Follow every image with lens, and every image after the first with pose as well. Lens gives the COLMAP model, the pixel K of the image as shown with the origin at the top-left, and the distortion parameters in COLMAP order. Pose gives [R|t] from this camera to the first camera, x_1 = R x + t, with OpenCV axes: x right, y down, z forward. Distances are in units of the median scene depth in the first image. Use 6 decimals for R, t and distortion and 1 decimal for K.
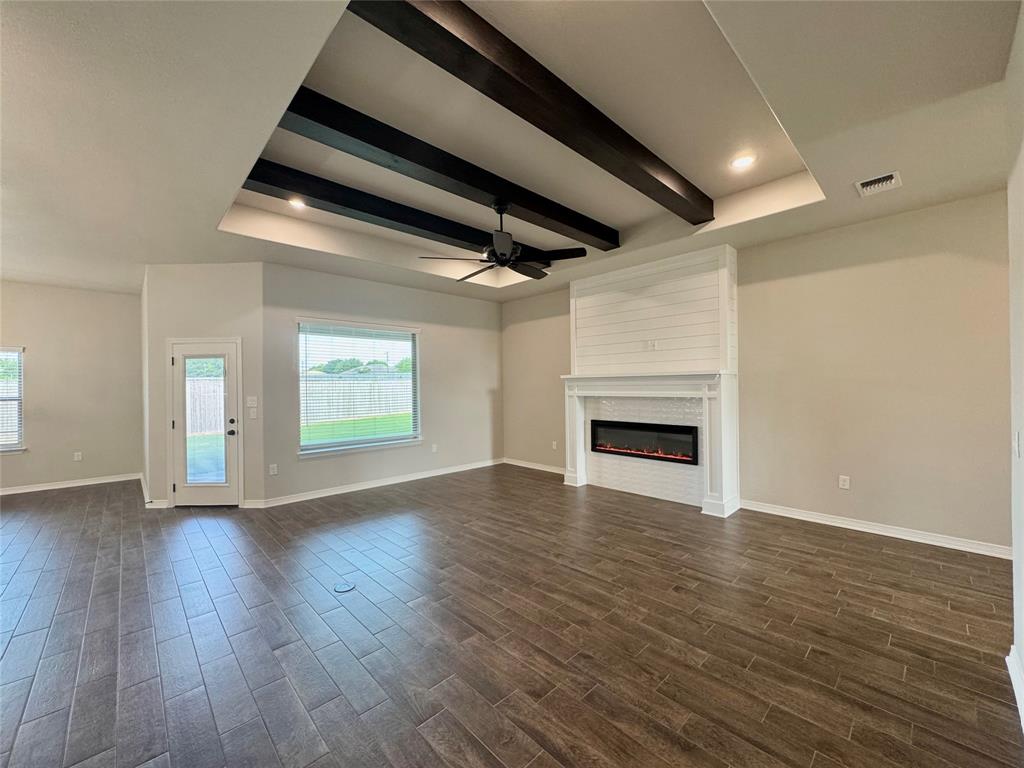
lens RADIAL K [[407.2, 0, 511.6], [0, 407.2, 387.0], [0, 0, 1]] dist [0.000694, 0.000426]
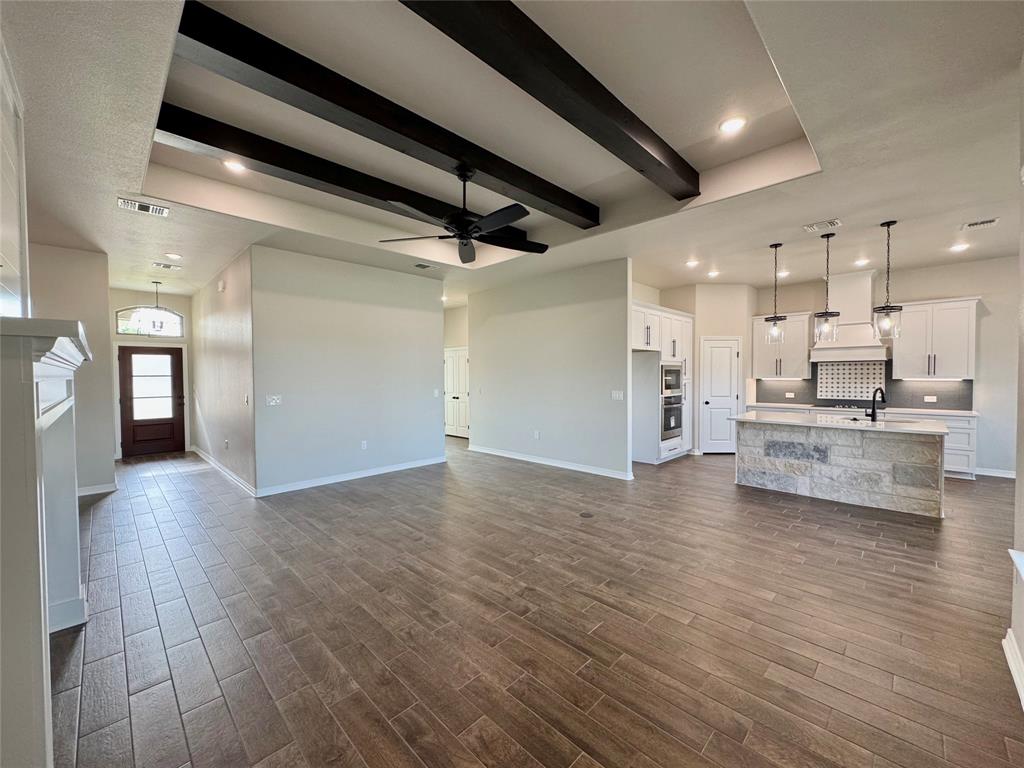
lens RADIAL K [[408.6, 0, 512.0], [0, 408.6, 384.0], [0, 0, 1]] dist [-0.002664, 0.000651]
pose [[-0.999421, 0.019006, -0.028206, -0.077461], [0.018234, 0.999459, 0.027376, -0.003225], [0.028711, 0.026846, -0.999227, 1.560826]]
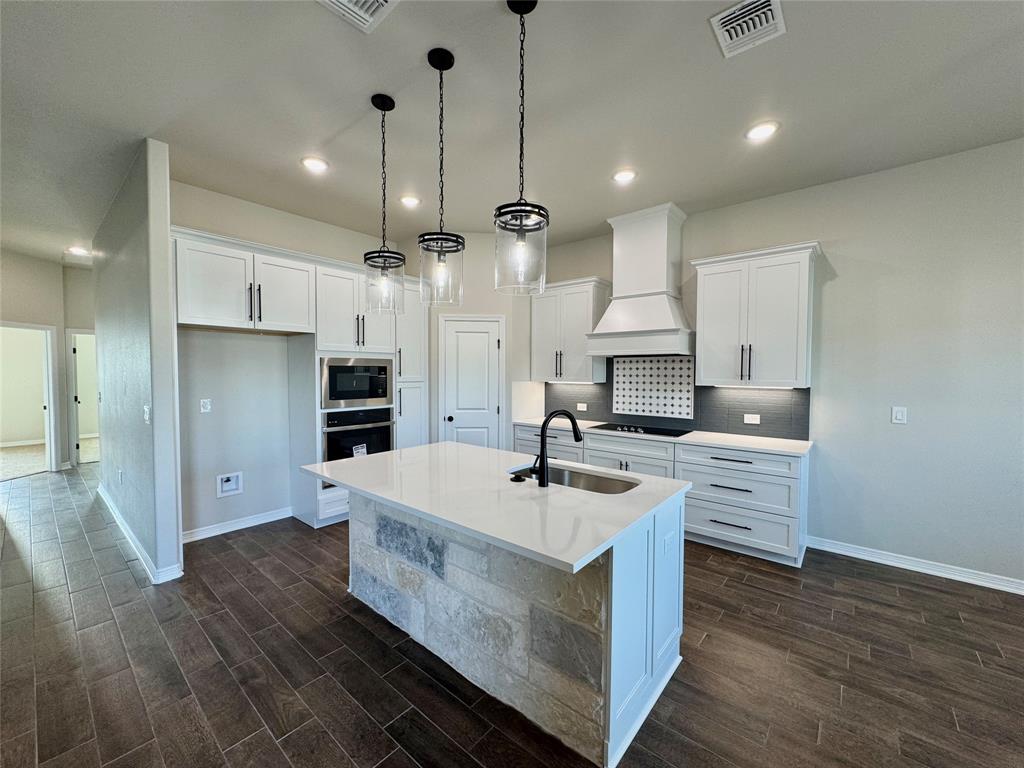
lens RADIAL K [[408.6, 0, 512.0], [0, 408.6, 384.0], [0, 0, 1]] dist [-0.002664, 0.000651]
pose [[-0.994029, 0.012237, -0.108428, -0.930242], [0.008234, 0.999271, 0.037287, 0.003908], [0.108805, 0.036172, -0.993405, 1.014199]]
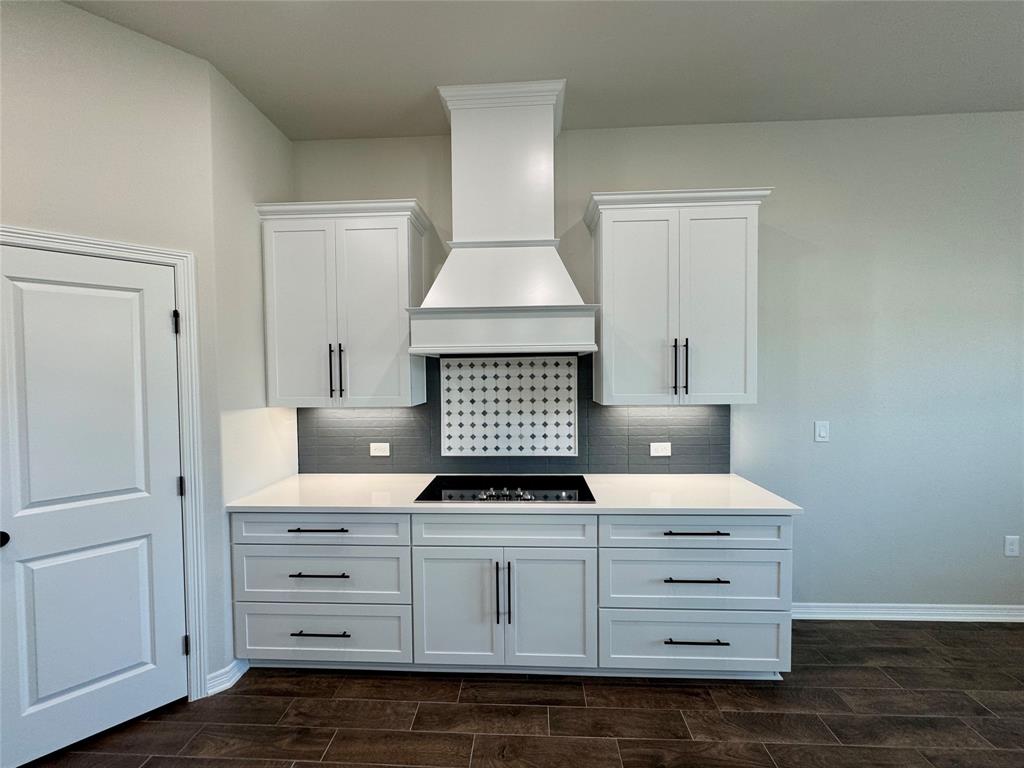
lens RADIAL K [[408.6, 0, 512.0], [0, 408.6, 384.0], [0, 0, 1]] dist [-0.002664, 0.000651]
pose [[-0.726540, 0.039949, -0.685961, -0.971027], [0.018229, 0.999078, 0.038877, -0.005787], [0.686882, 0.015741, -0.726599, 0.518148]]
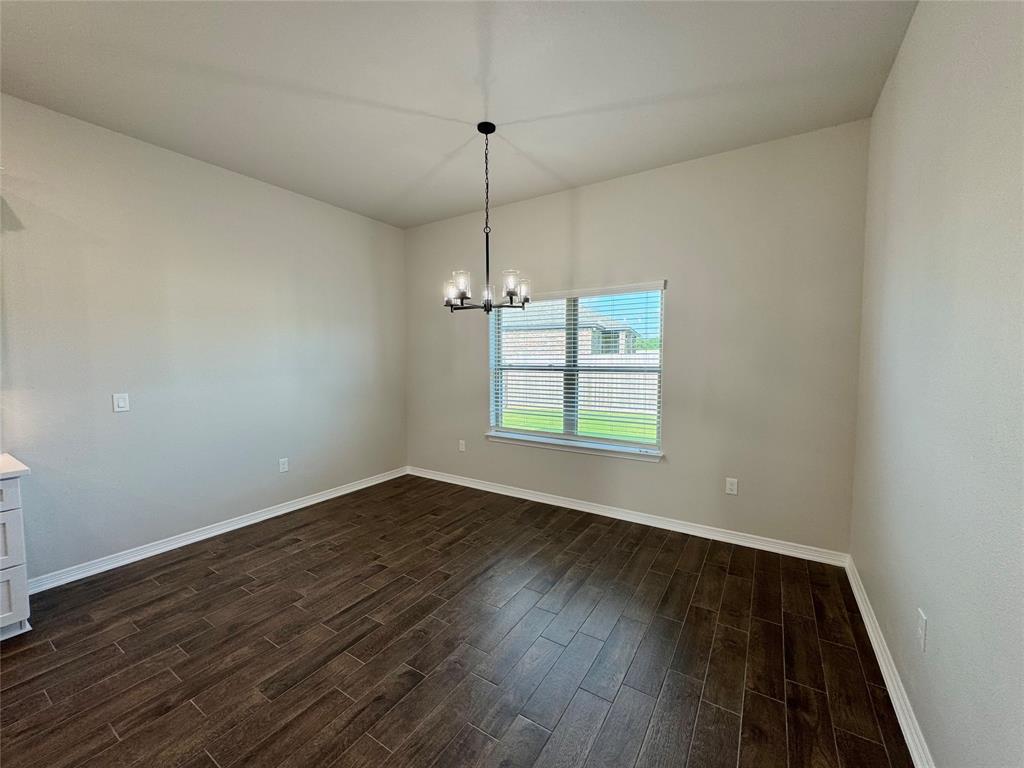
lens RADIAL K [[408.6, 0, 512.0], [0, 408.6, 384.0], [0, 0, 1]] dist [-0.002664, 0.000651]
pose [[0.240194, 0.071610, -0.968080, -0.889883], [-0.004287, 0.997344, 0.072711, 0.009578], [0.970715, -0.013315, 0.239863, 0.846224]]
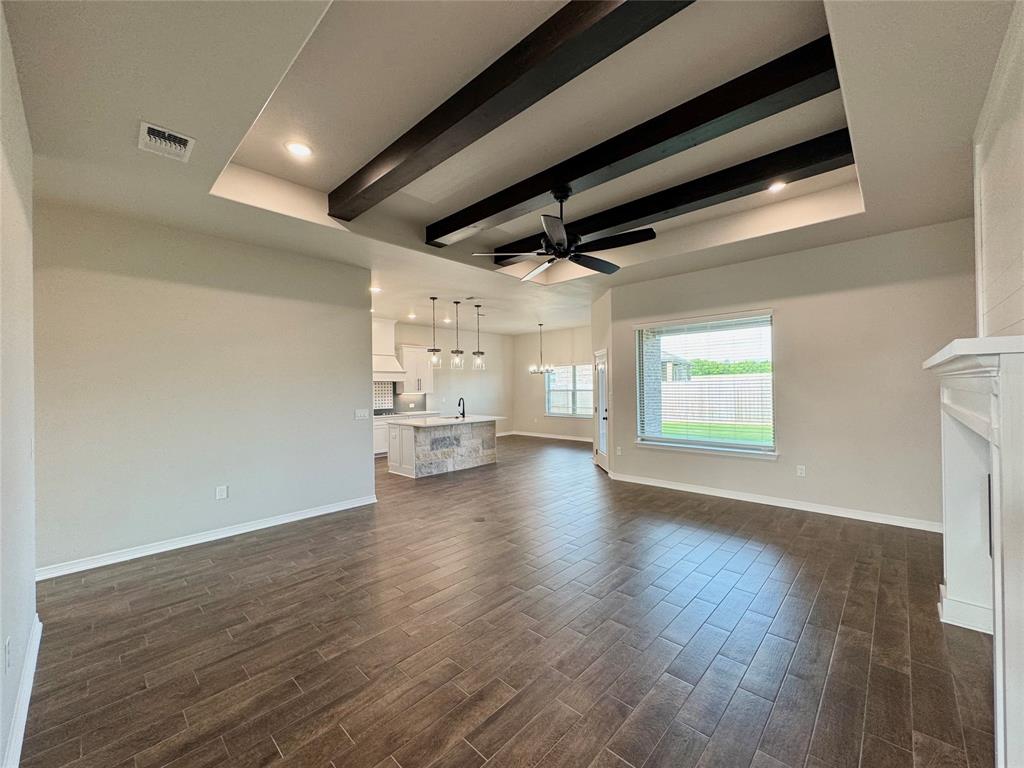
lens RADIAL K [[408.6, 0, 512.0], [0, 408.6, 384.0], [0, 0, 1]] dist [-0.002664, 0.000651]
pose [[0.051231, 0.004834, -0.998675, 0.733521], [0.008877, 0.999947, 0.005296, -0.014995], [0.998647, -0.009137, 0.051186, 0.682839]]
